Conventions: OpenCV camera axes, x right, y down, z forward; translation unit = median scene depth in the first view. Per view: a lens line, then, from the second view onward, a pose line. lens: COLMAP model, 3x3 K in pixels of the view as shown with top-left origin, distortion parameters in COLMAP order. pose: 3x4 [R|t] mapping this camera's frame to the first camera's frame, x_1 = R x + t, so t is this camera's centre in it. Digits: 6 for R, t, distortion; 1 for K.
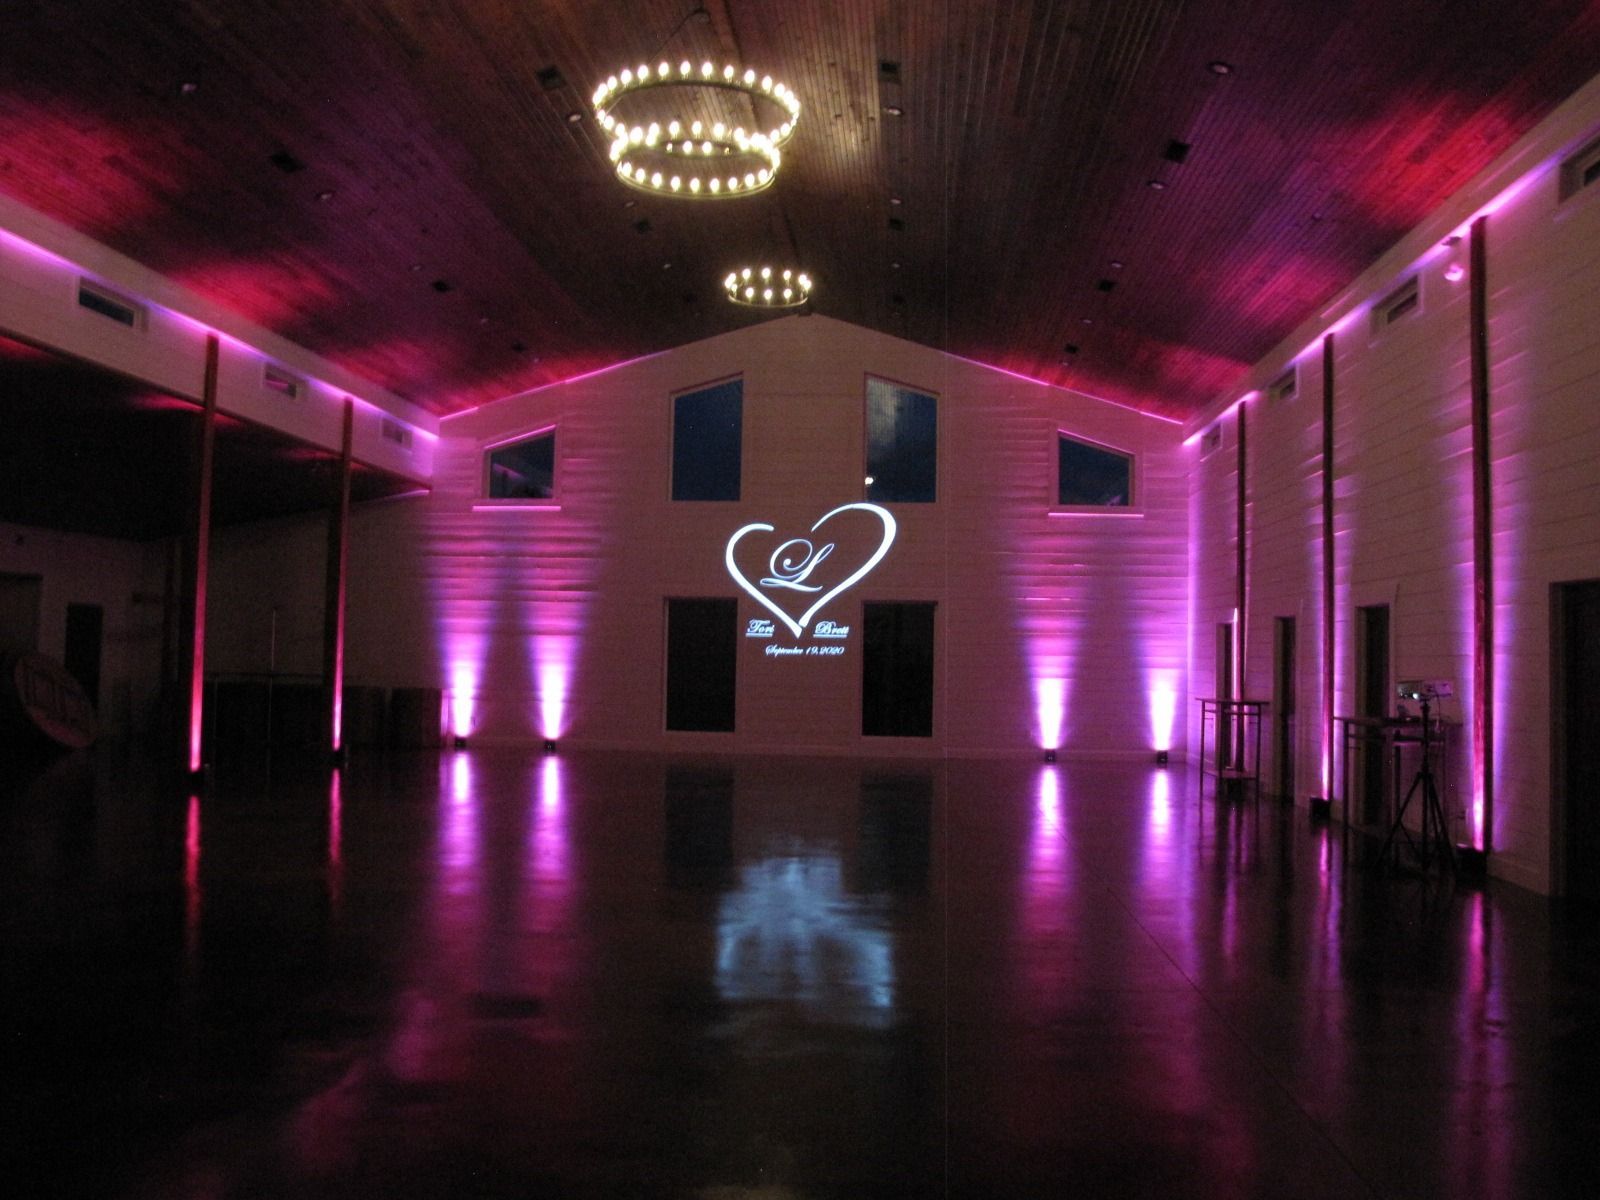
lens RADIAL K [[1352.7, 0, 801.6], [0, 1352.7, 583.0], [0, 0, 1]] dist [-0.174258, 0.137443]
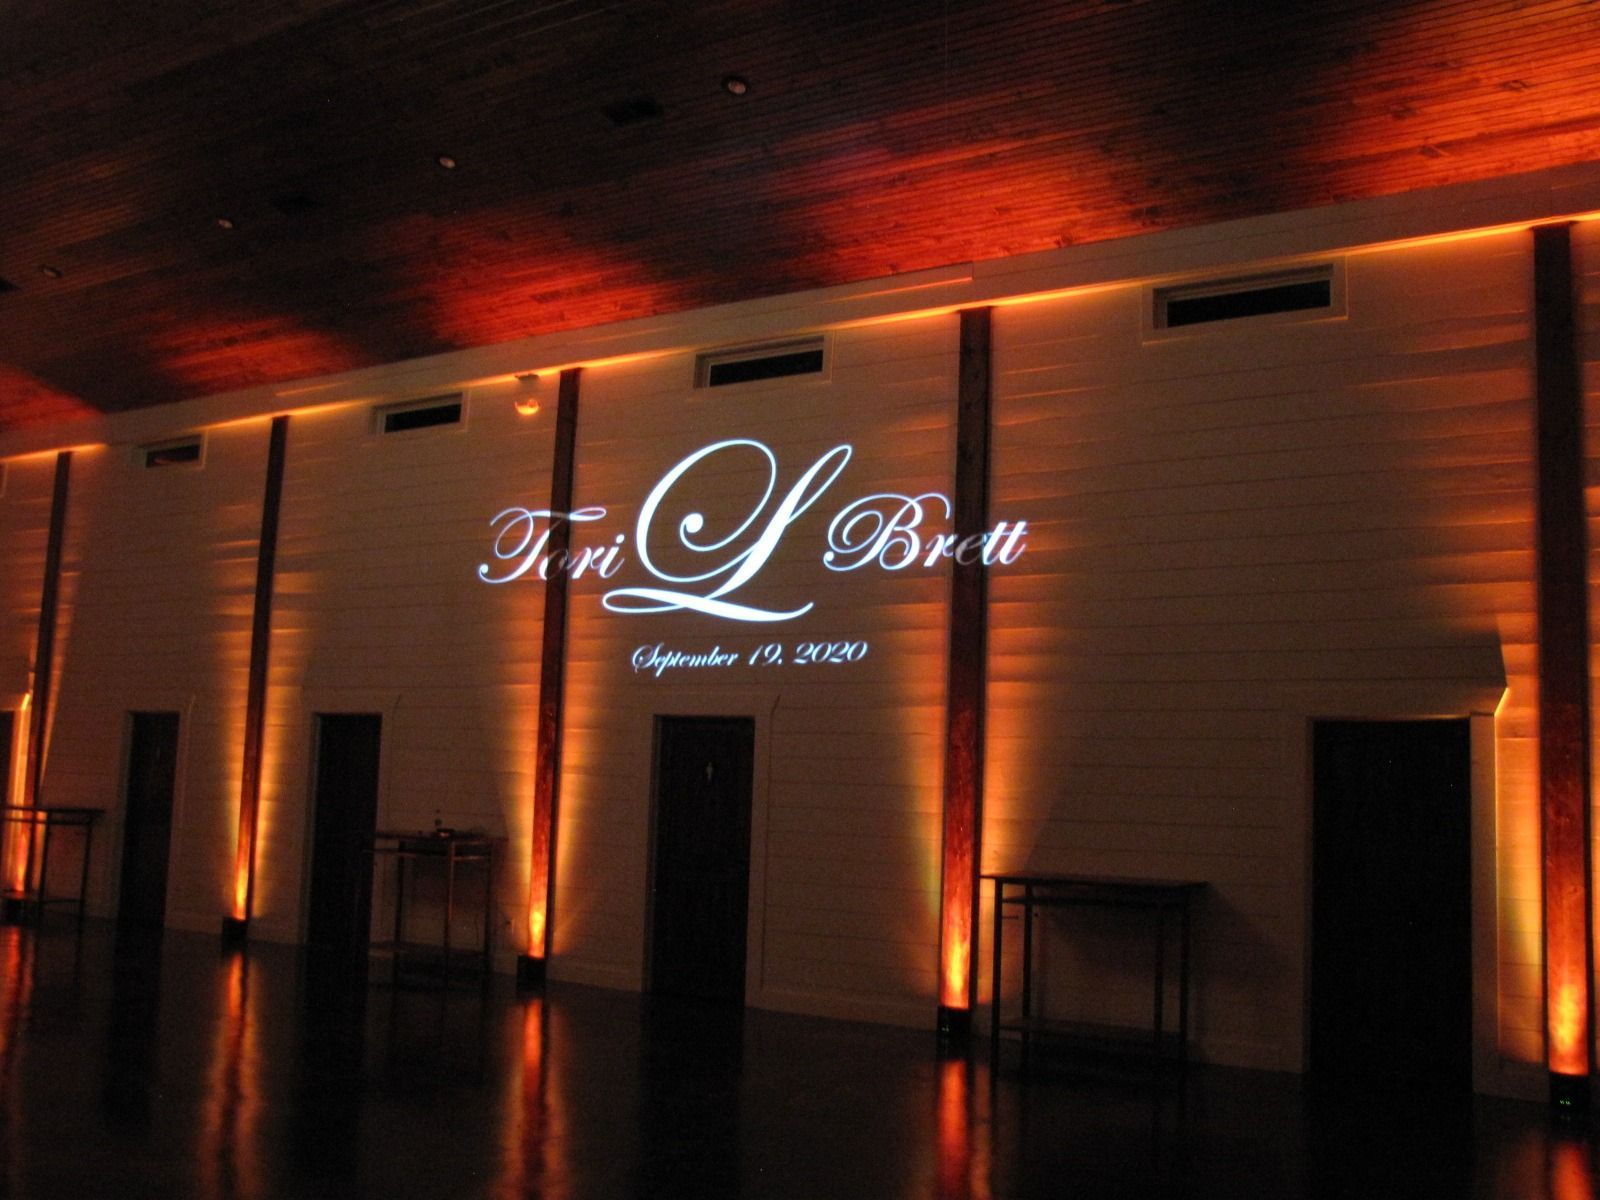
lens RADIAL K [[1556.3, 0, 814.1], [0, 1556.3, 604.6], [0, 0, 1]] dist [-0.074926, 0.000000]
pose [[0.470886, 0.100809, 0.876415, -0.247440], [-0.074470, 0.994446, -0.074373, -0.002093], [-0.879045, -0.030246, 0.475778, 0.100524]]
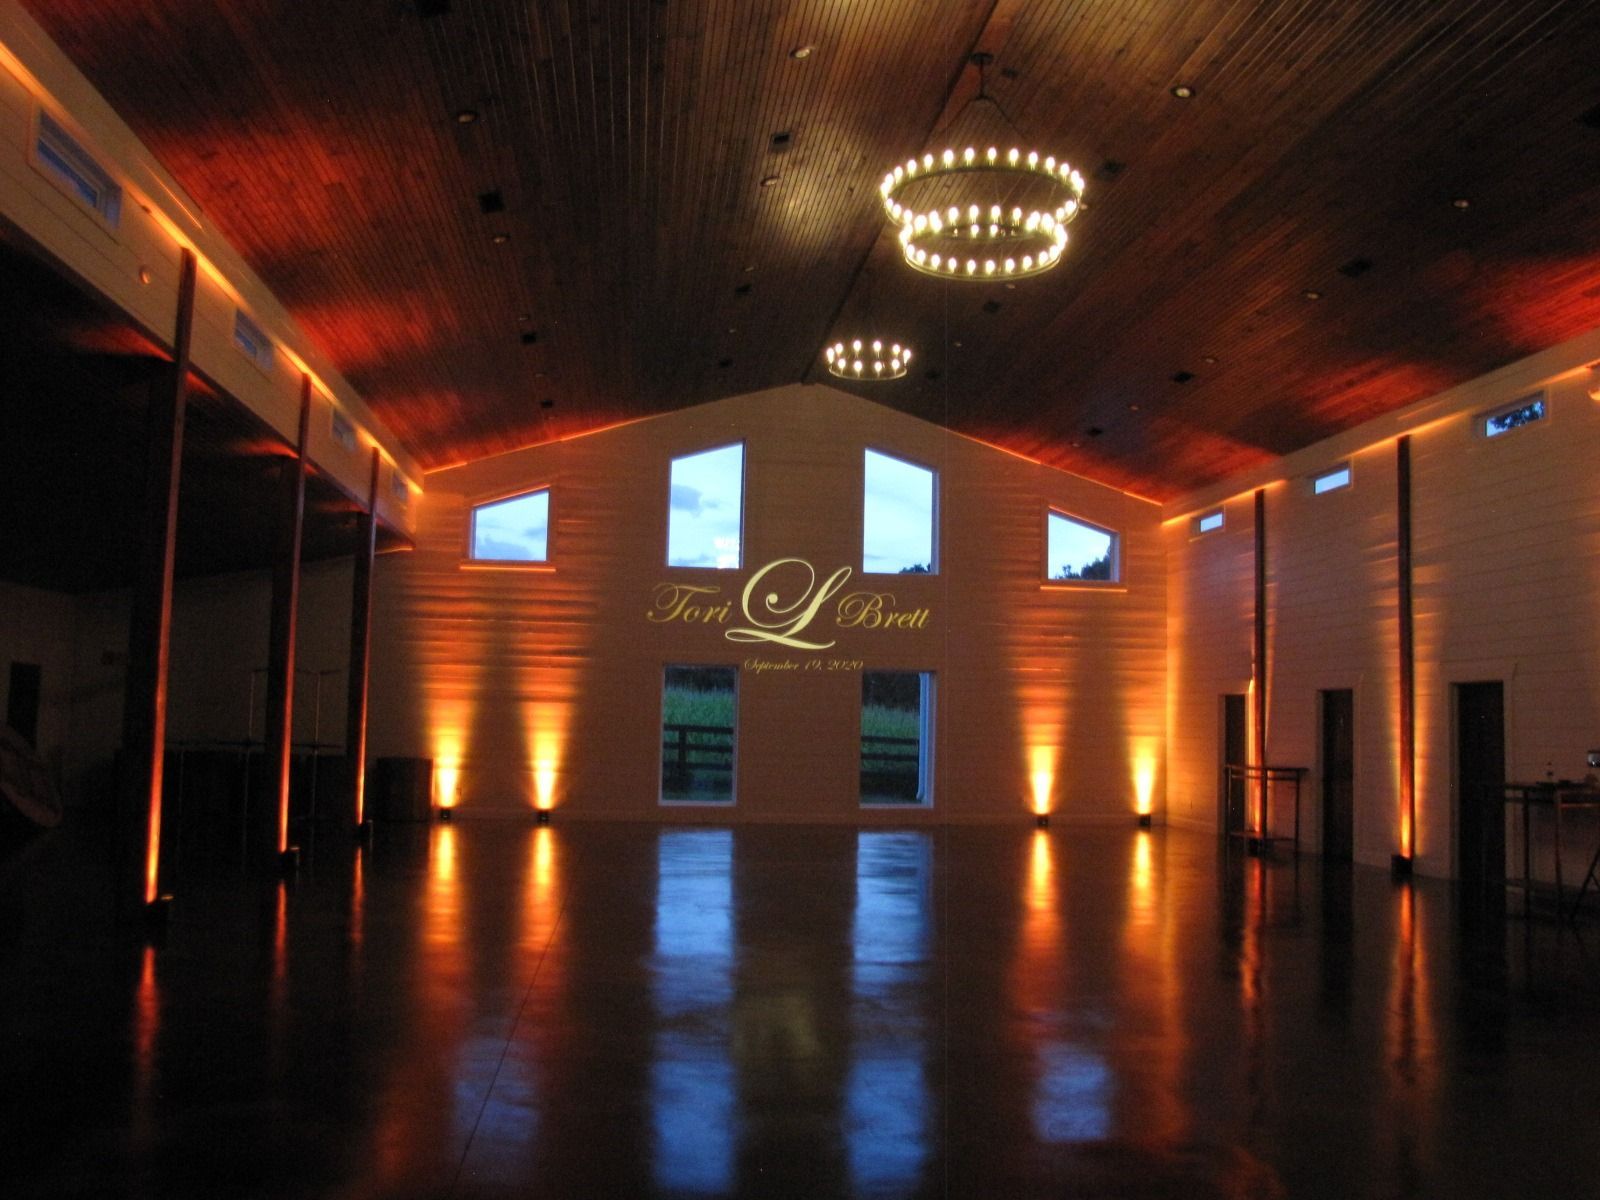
lens RADIAL K [[1352.7, 0, 812.7], [0, 1352.7, 603.0], [0, 0, 1]] dist [-0.174258, 0.137443]
pose [[0.977847, 0.019471, 0.208412, -0.214364], [-0.013300, 0.999432, -0.030968, -0.004901], [-0.208897, 0.027510, 0.977551, 0.019626]]
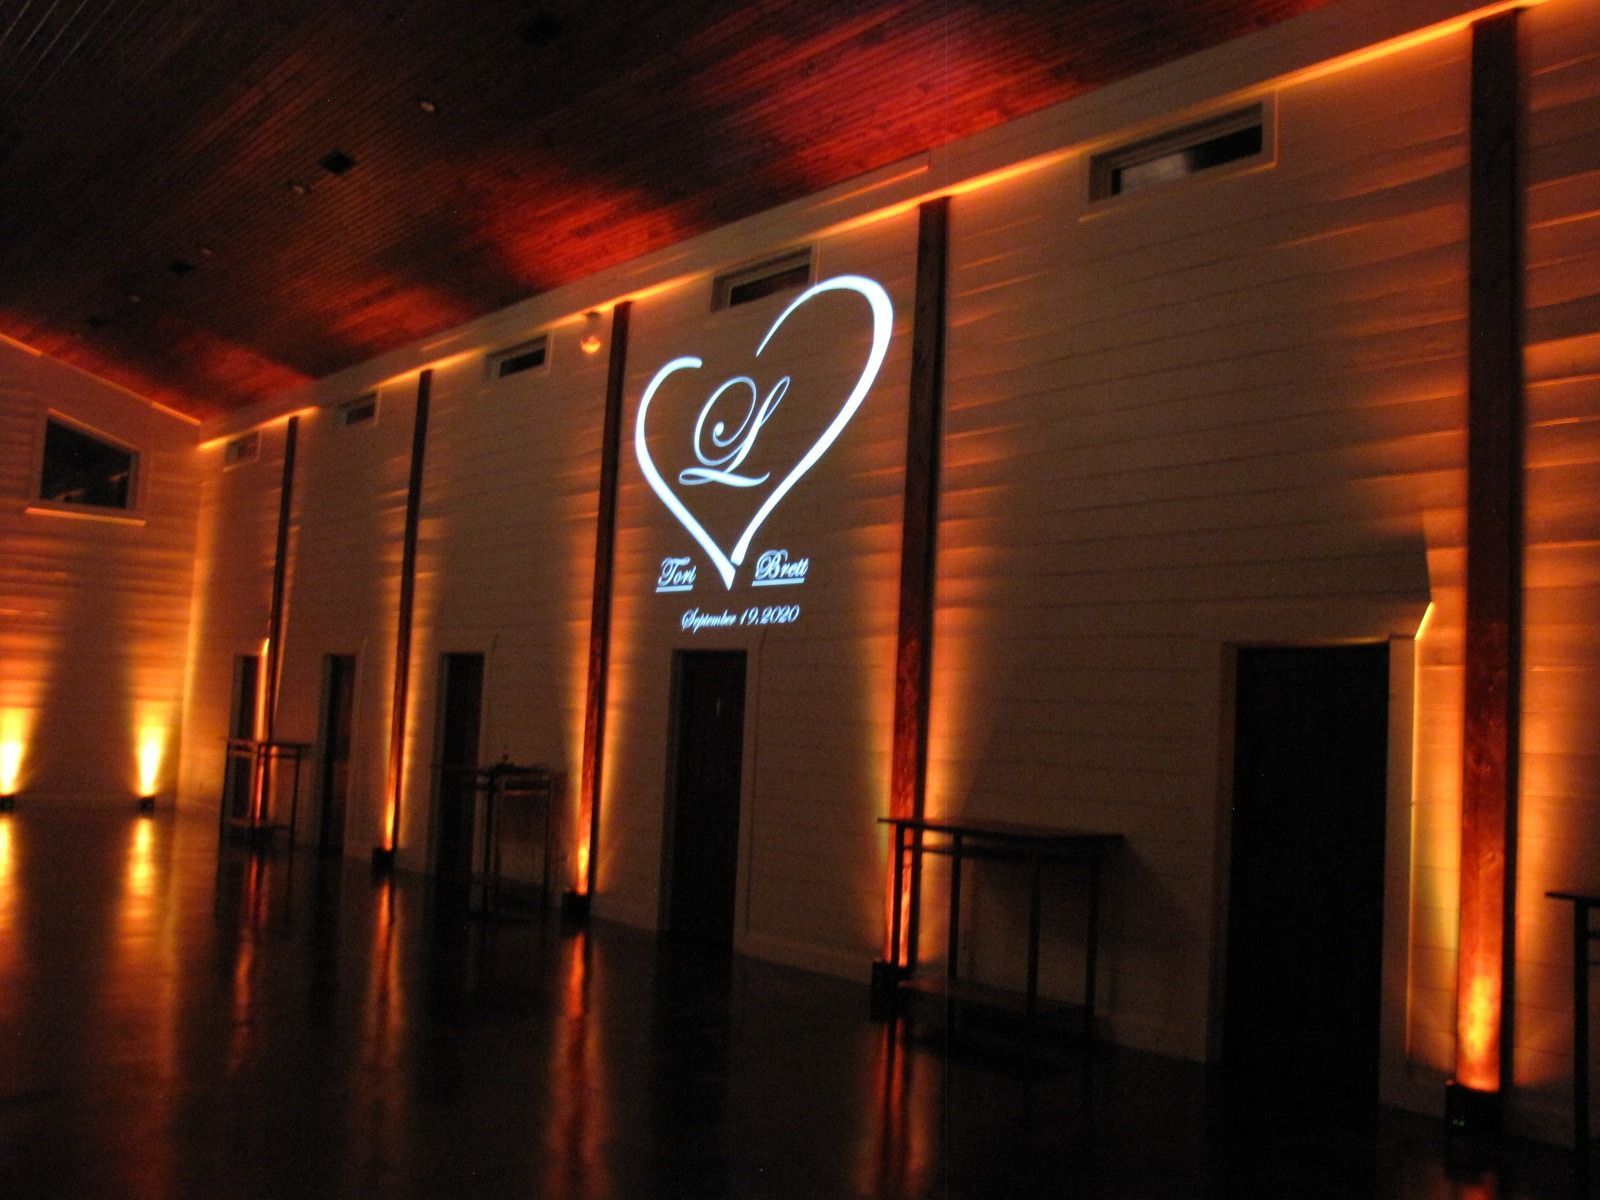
lens RADIAL K [[1556.3, 0, 834.1], [0, 1556.3, 586.0], [0, 0, 1]] dist [-0.074926, 0.000000]
pose [[0.718813, 0.075031, 0.691143, -0.109594], [-0.071097, 0.996880, -0.034279, -0.007910], [-0.691559, -0.024498, 0.721905, -0.025611]]
